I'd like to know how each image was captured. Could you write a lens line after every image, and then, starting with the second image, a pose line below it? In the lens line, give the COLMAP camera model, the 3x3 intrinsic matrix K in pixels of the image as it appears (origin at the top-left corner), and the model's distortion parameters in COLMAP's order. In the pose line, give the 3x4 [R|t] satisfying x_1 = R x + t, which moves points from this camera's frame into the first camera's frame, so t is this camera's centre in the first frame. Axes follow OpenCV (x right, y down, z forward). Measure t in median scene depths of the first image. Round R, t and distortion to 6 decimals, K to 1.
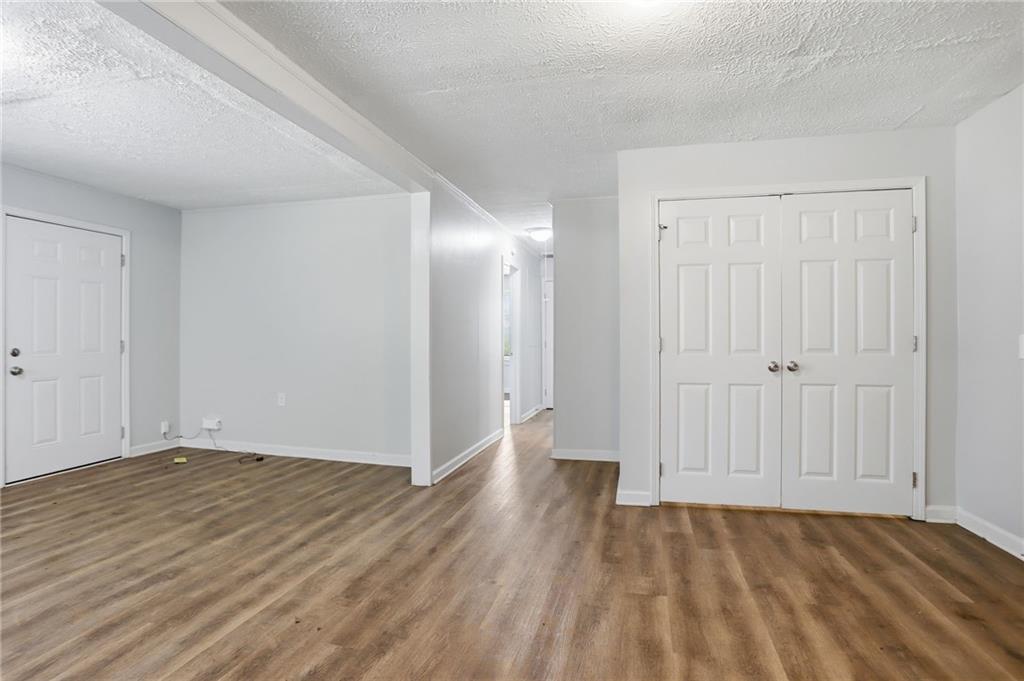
lens RADIAL K [[507.7, 0, 510.5], [0, 507.7, 340.5], [0, 0, 1]] dist [-0.058015, 0.018930]
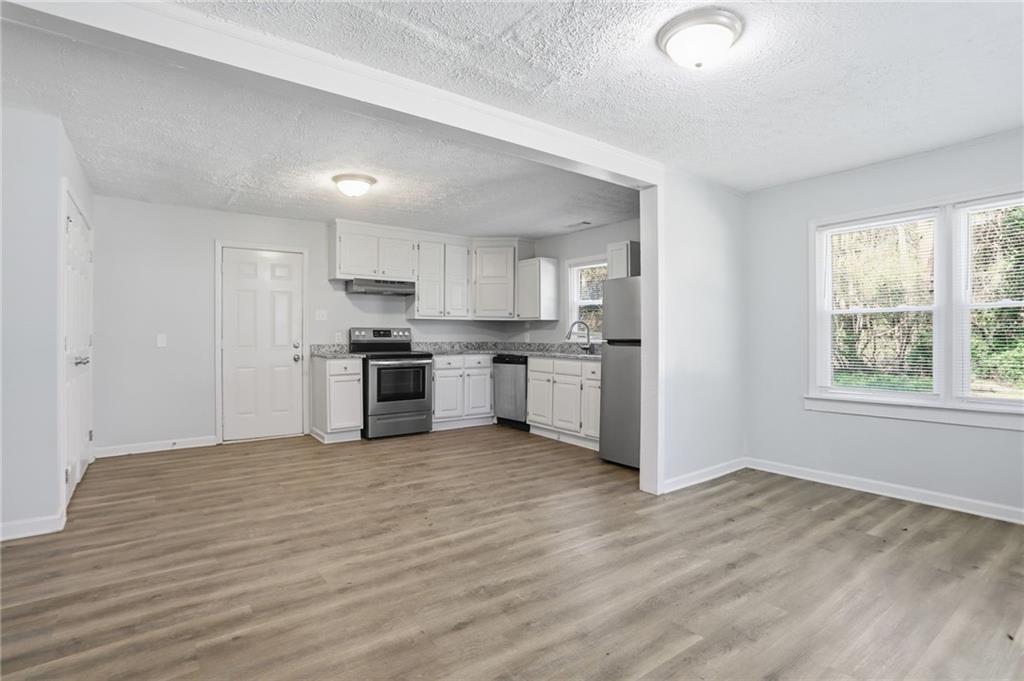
lens RADIAL K [[507.7, 0, 509.1], [0, 507.7, 338.6], [0, 0, 1]] dist [-0.058015, 0.018930]
pose [[-0.760577, -0.003132, 0.649241, -1.140359], [0.004511, 0.999939, 0.010107, -0.007503], [-0.649233, 0.010616, -0.760516, 1.427613]]
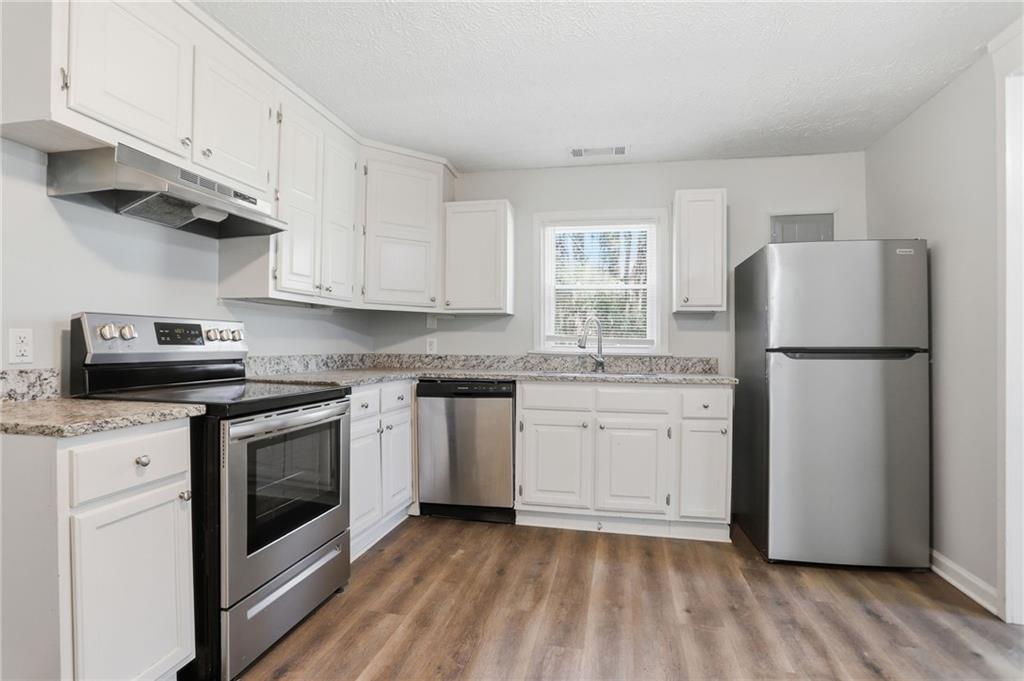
lens RADIAL K [[507.7, 0, 514.5], [0, 507.7, 343.2], [0, 0, 1]] dist [-0.058015, 0.018930]
pose [[-0.999665, 0.000212, -0.025880, 0.218923], [0.000057, 0.999982, 0.005989, -0.000539], [0.025881, 0.005986, -0.999647, 0.868959]]
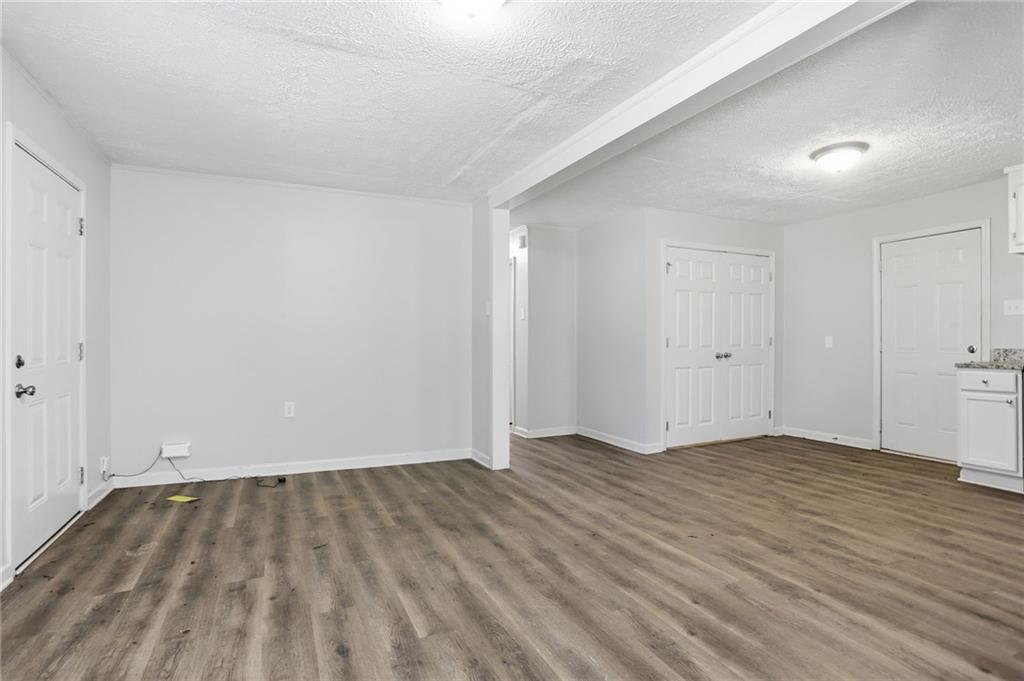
lens RADIAL K [[507.7, 0, 513.9], [0, 507.7, 337.1], [0, 0, 1]] dist [-0.058015, 0.018930]
pose [[0.778081, 0.003514, 0.628154, -1.229091], [0.005098, 0.999916, -0.011909, 0.010012], [-0.628143, 0.012468, 0.777998, 0.150443]]
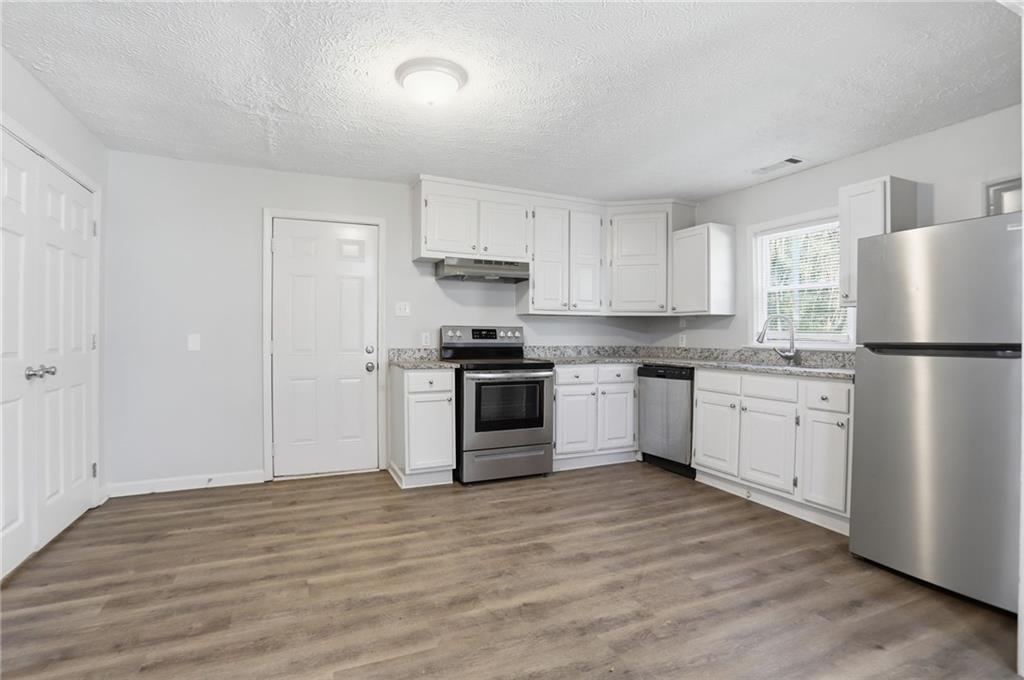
lens RADIAL K [[507.7, 0, 517.6], [0, 507.7, 339.4], [0, 0, 1]] dist [-0.058015, 0.018930]
pose [[-0.618503, -0.001914, 0.785780, -0.624724], [0.003230, 0.999982, 0.004978, -0.000177], [-0.785776, 0.005617, -0.618486, 1.027390]]
